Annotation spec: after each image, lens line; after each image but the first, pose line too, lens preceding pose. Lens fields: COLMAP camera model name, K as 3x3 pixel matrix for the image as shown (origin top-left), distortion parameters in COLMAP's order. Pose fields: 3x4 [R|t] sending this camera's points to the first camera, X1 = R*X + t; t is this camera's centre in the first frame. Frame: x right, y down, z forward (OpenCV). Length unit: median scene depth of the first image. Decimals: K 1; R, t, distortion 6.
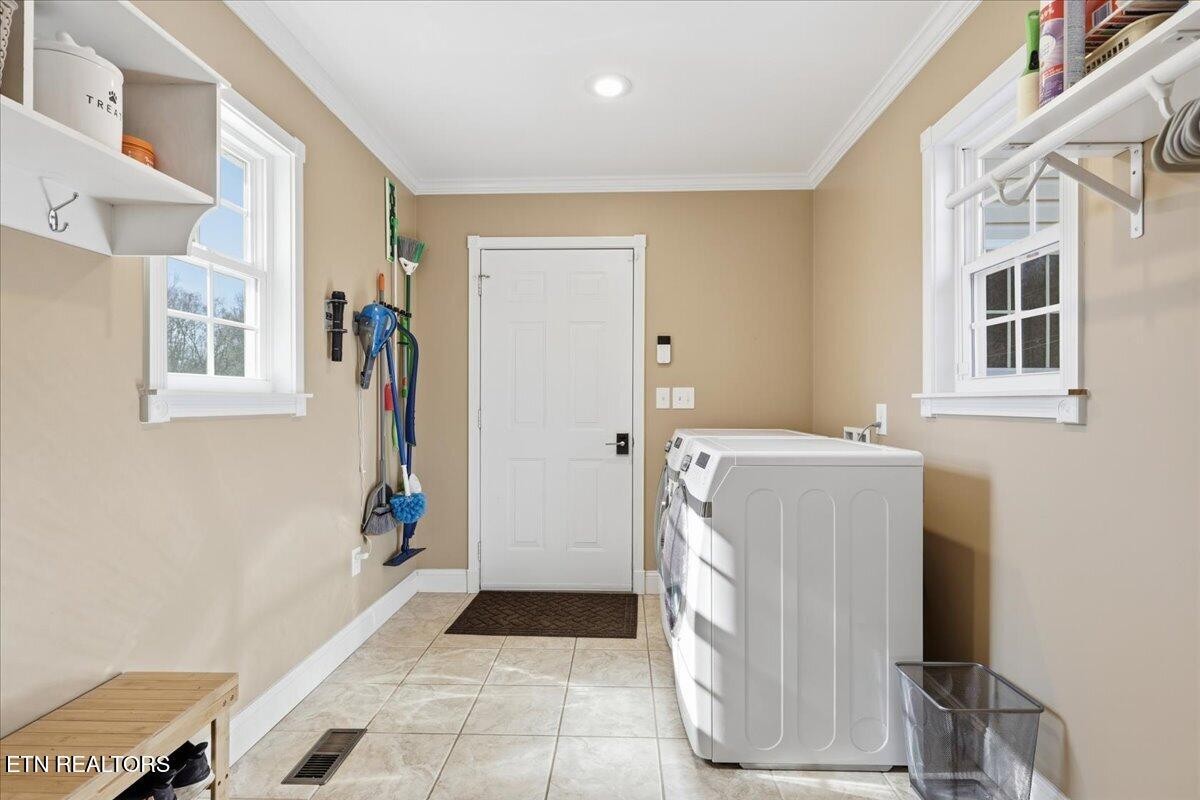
lens RADIAL K [[572.7, 0, 601.7], [0, 572.7, 398.8], [0, 0, 1]] dist [-0.000966, 0.000244]
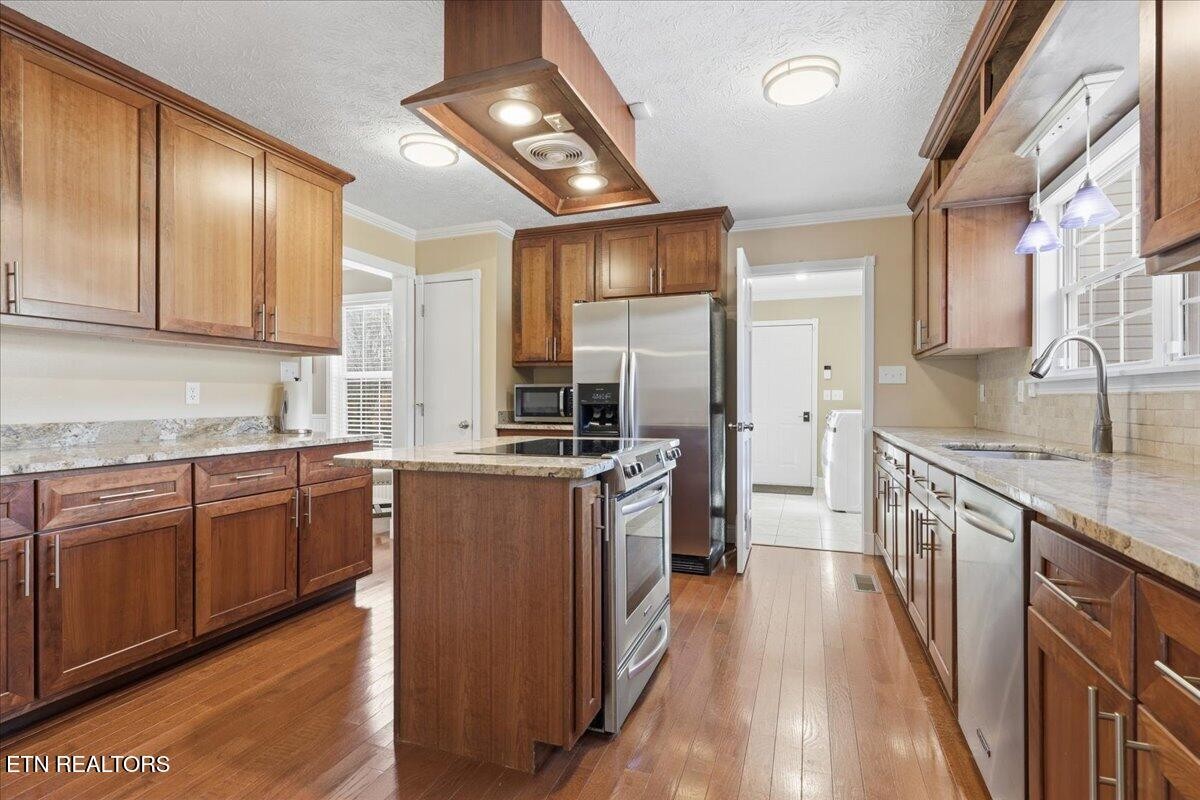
lens RADIAL K [[572.7, 0, 601.7], [0, 572.7, 398.8], [0, 0, 1]] dist [-0.000966, 0.000244]
pose [[0.952417, 0.004209, -0.304770, -0.040253], [-0.003711, 0.999991, 0.002215, 0.010755], [0.304777, -0.000978, 0.952423, -1.269655]]
